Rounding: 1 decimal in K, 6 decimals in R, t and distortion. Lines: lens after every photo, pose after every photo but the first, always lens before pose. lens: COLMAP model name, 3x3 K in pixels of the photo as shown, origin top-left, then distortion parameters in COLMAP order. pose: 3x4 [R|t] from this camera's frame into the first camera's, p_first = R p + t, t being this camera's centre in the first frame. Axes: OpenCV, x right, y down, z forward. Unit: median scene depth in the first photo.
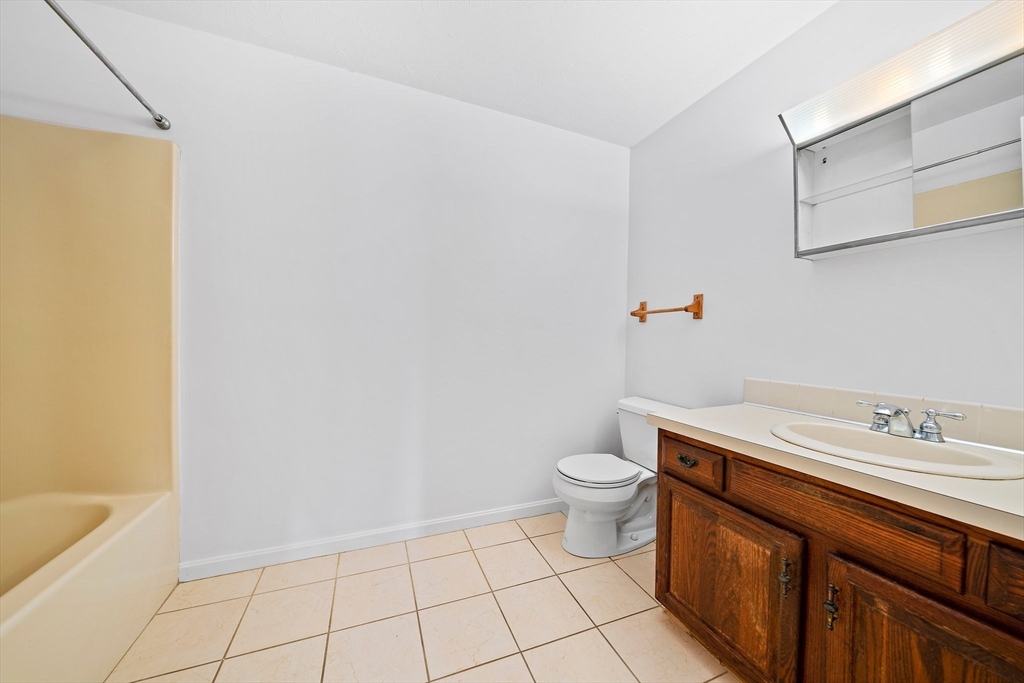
lens RADIAL K [[356.7, 0, 510.3], [0, 356.7, 338.1], [0, 0, 1]] dist [-0.008642, -0.000172]
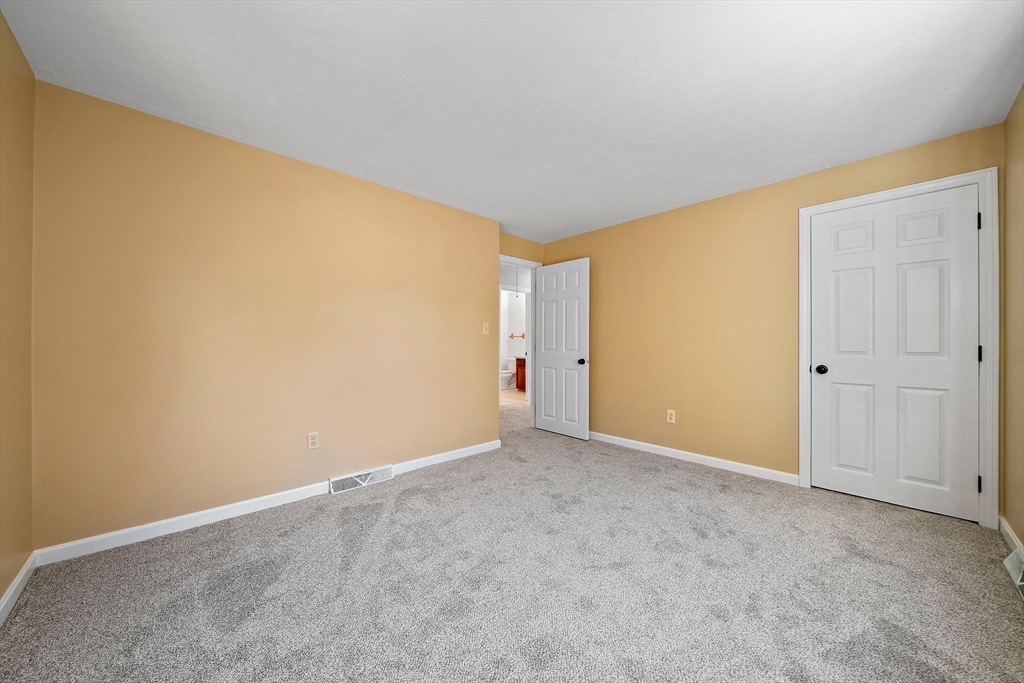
lens RADIAL K [[356.7, 0, 512.4], [0, 356.7, 342.8], [0, 0, 1]] dist [-0.008642, -0.000172]
pose [[0.924524, 0.001591, 0.381122, -1.494725], [0.005662, 0.999824, -0.017909, 0.096616], [-0.381083, 0.018715, 0.924351, -3.500512]]
